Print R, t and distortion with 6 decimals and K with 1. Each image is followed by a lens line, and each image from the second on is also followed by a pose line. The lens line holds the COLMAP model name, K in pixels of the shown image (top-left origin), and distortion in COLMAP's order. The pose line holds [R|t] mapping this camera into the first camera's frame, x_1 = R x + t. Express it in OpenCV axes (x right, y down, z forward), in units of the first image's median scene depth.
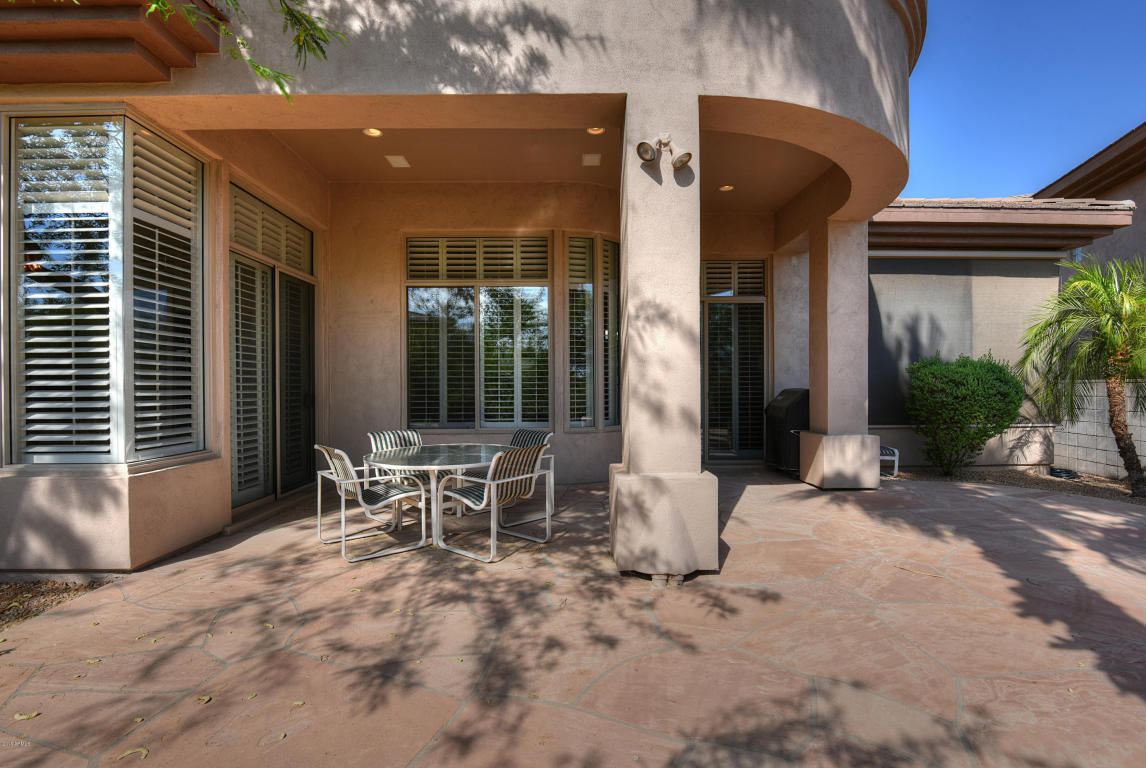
lens RADIAL K [[543.4, 0, 573.0], [0, 543.4, 384.0], [0, 0, 1]] dist [-0.002216, -0.000342]
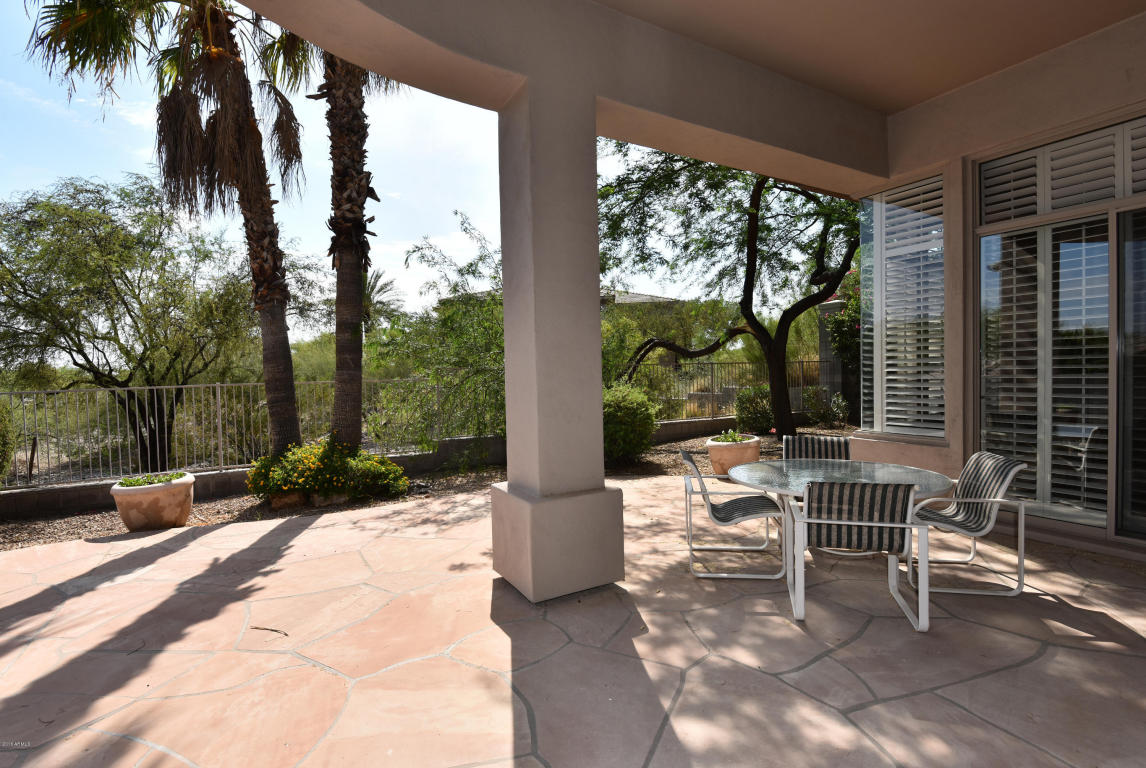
lens RADIAL K [[560.9, 0, 573.0], [0, 560.9, 384.0], [0, 0, 1]] dist [-0.032588, -0.000148]
pose [[-0.865854, 0.030877, -0.499343, 0.661718], [0.025923, 0.999522, 0.016855, -0.031901], [0.499624, 0.001649, -0.866241, 1.953142]]
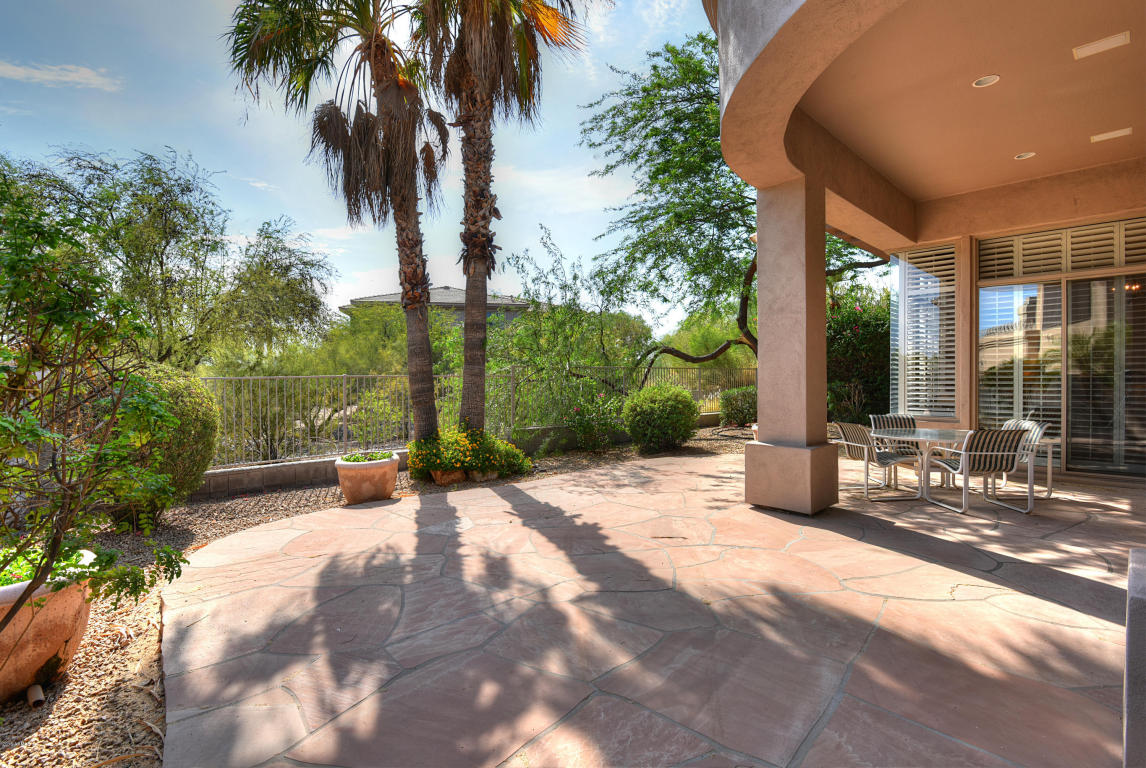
lens RADIAL K [[555.3, 0, 573.0], [0, 555.3, 384.0], [0, 0, 1]] dist [-0.044341, 0.000343]
pose [[-0.732088, 0.012978, -0.681087, 1.617272], [0.009500, 0.999916, 0.008842, -0.009056], [0.681144, 0.000003, -0.732150, 1.748772]]
